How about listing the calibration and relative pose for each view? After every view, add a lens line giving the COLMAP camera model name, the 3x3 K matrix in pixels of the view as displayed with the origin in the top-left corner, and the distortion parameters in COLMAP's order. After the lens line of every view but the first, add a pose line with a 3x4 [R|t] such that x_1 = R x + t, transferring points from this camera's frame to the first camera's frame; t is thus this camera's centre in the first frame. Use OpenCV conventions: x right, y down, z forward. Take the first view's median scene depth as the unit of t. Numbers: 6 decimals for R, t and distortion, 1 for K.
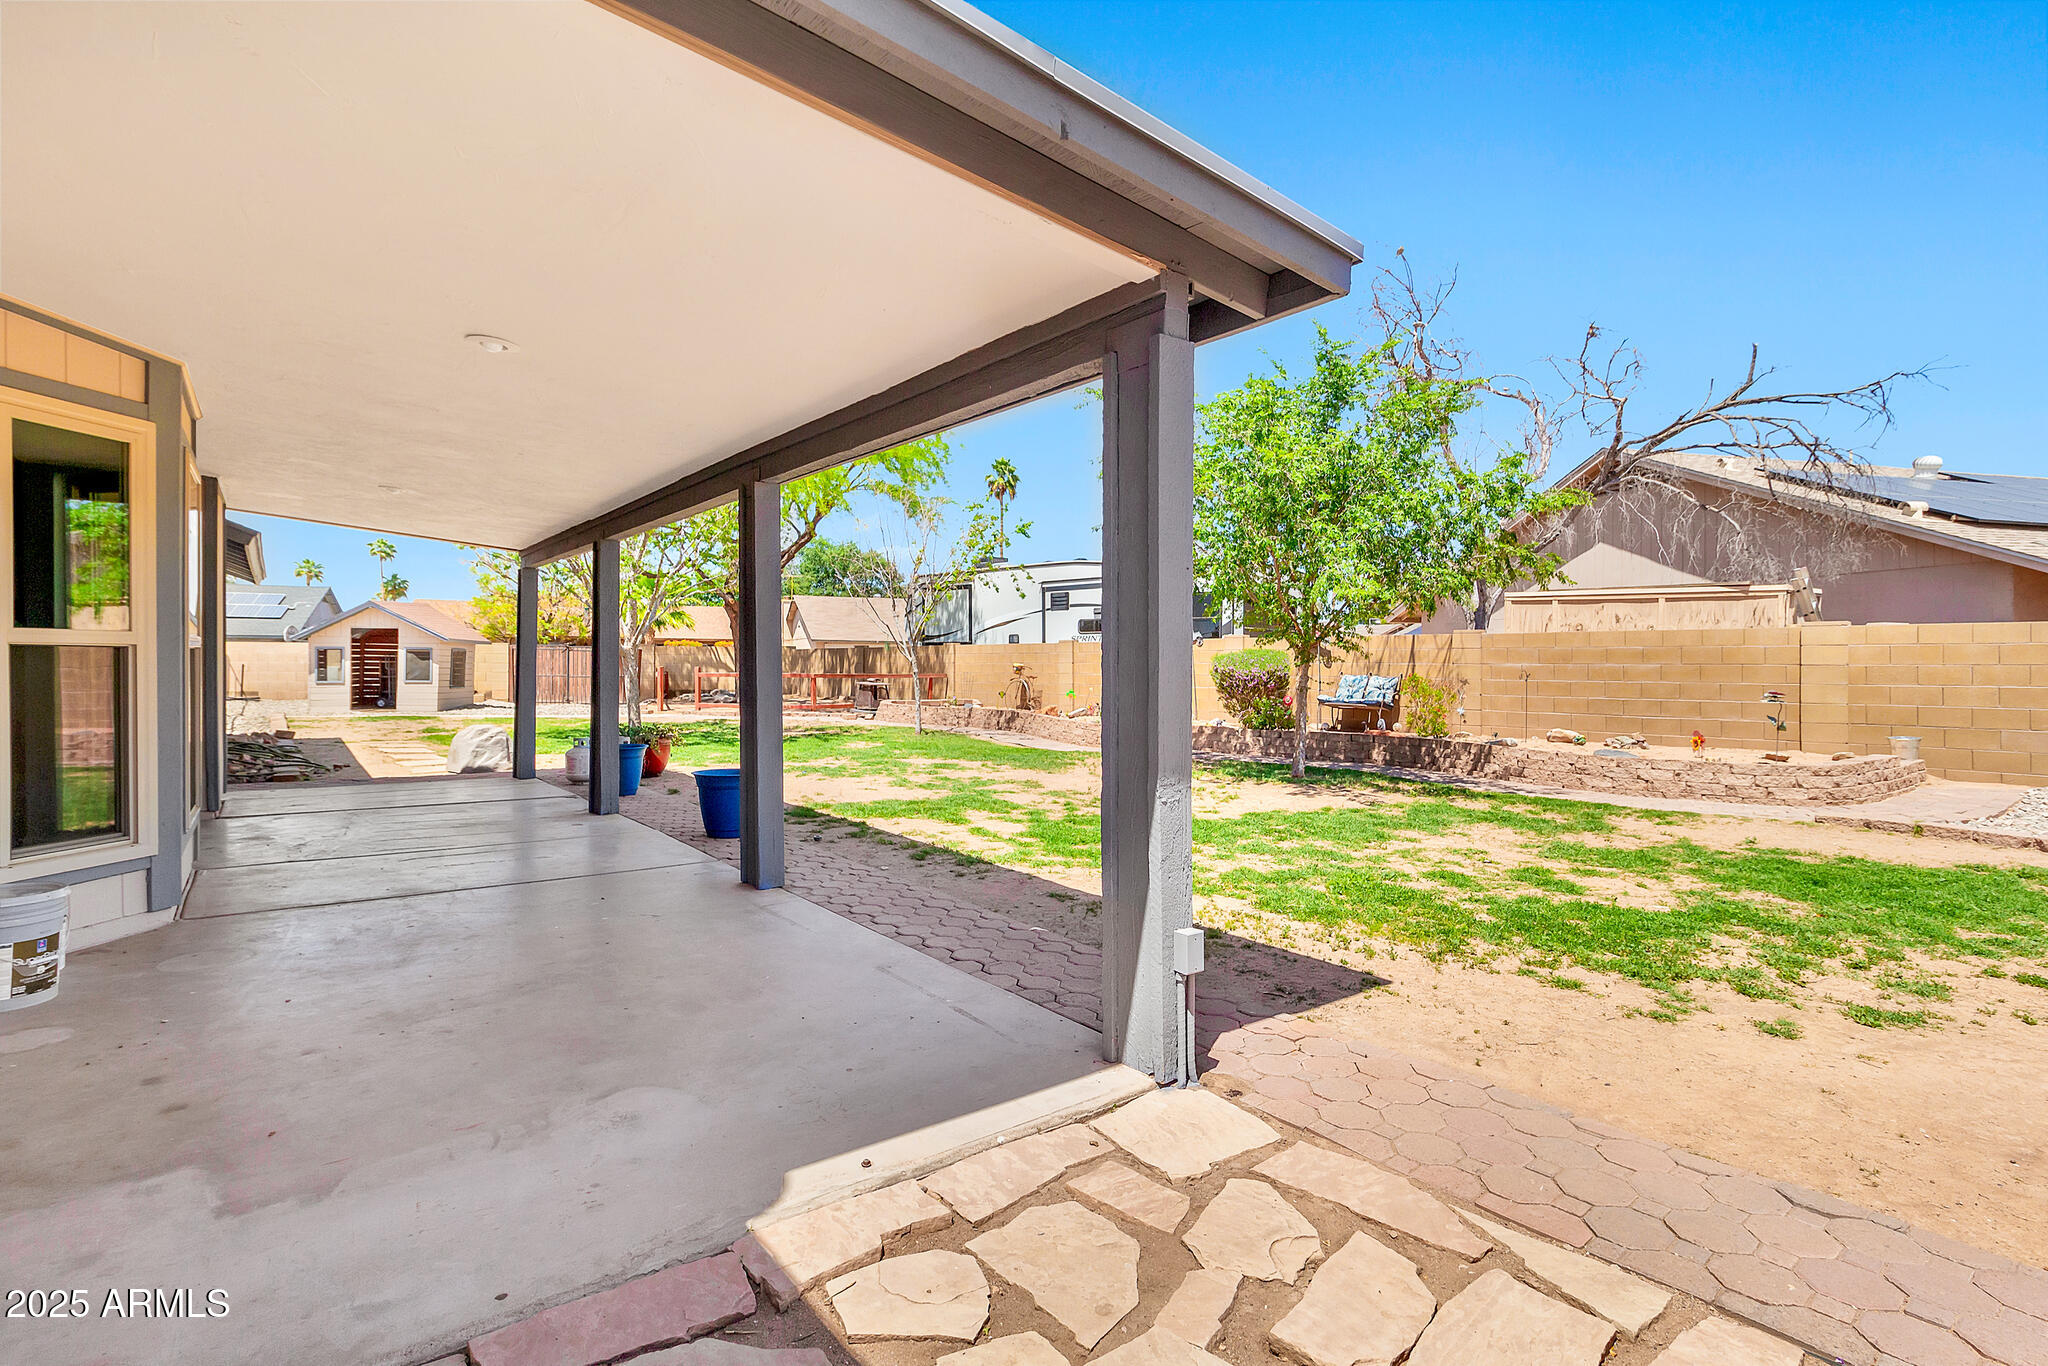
lens RADIAL K [[1002.7, 0, 1069.7], [0, 1002.7, 679.8], [0, 0, 1]] dist [-0.000910, -0.000136]
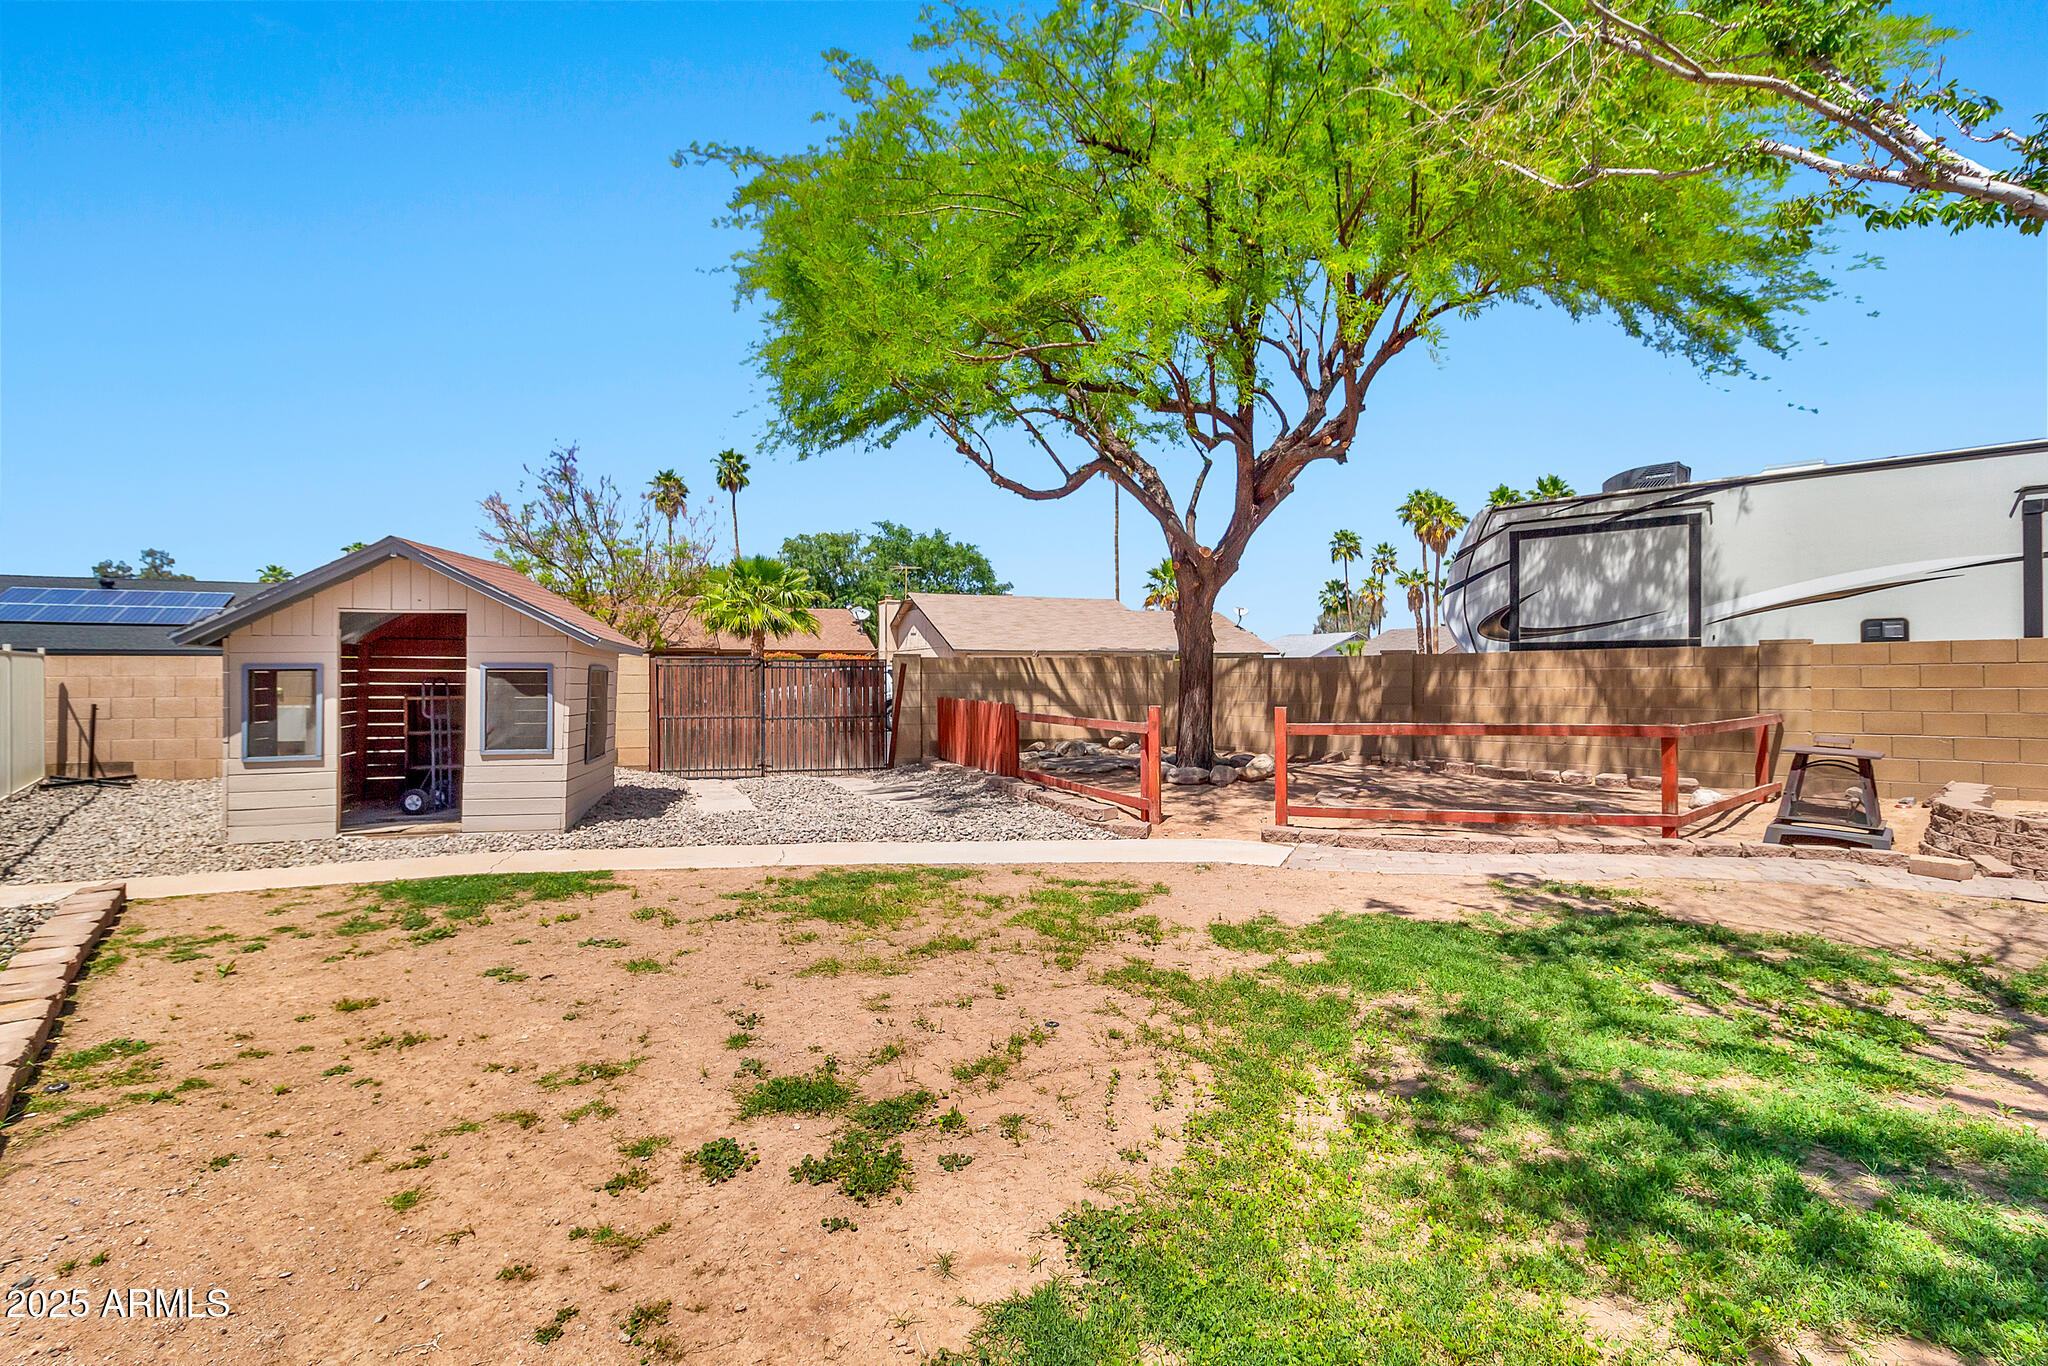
lens RADIAL K [[972.8, 0, 1027.8], [0, 972.8, 671.1], [0, 0, 1]] dist [0.000453, 0.000621]
pose [[0.999990, -0.004226, 0.001340, -0.444099], [0.004252, 0.999800, -0.019553, -0.020268], [-0.001257, 0.019558, 0.999808, 0.612900]]
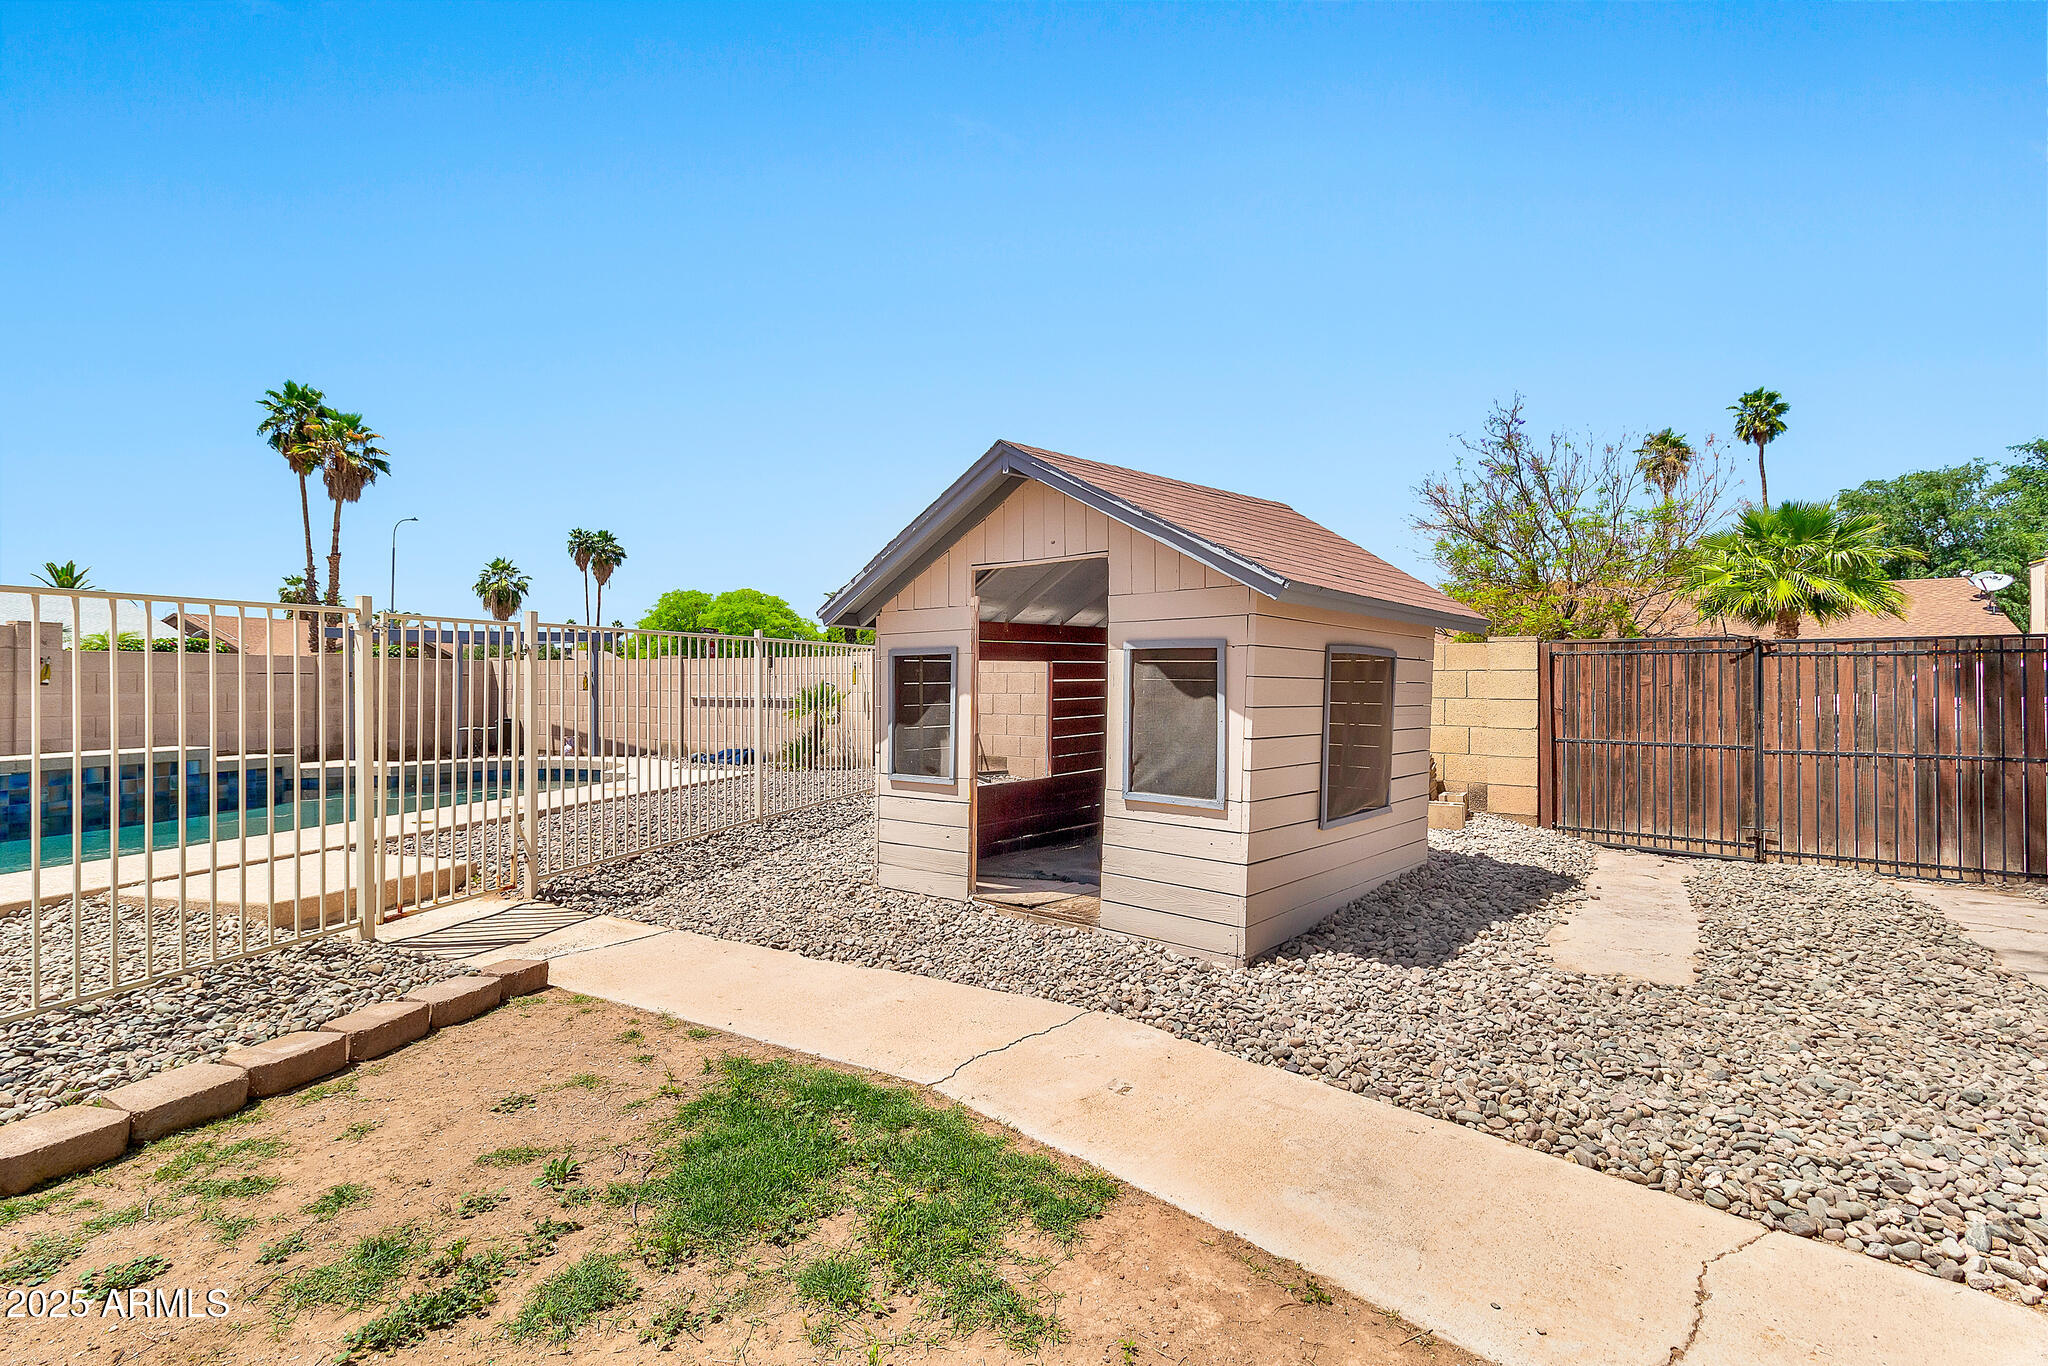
lens RADIAL K [[972.8, 0, 1027.8], [0, 972.8, 671.1], [0, 0, 1]] dist [0.000453, 0.000621]
pose [[0.585720, -0.010220, -0.810449, -0.488082], [-0.012106, 0.999699, -0.021356, -0.019974], [0.810423, 0.022320, 0.585420, 0.831711]]
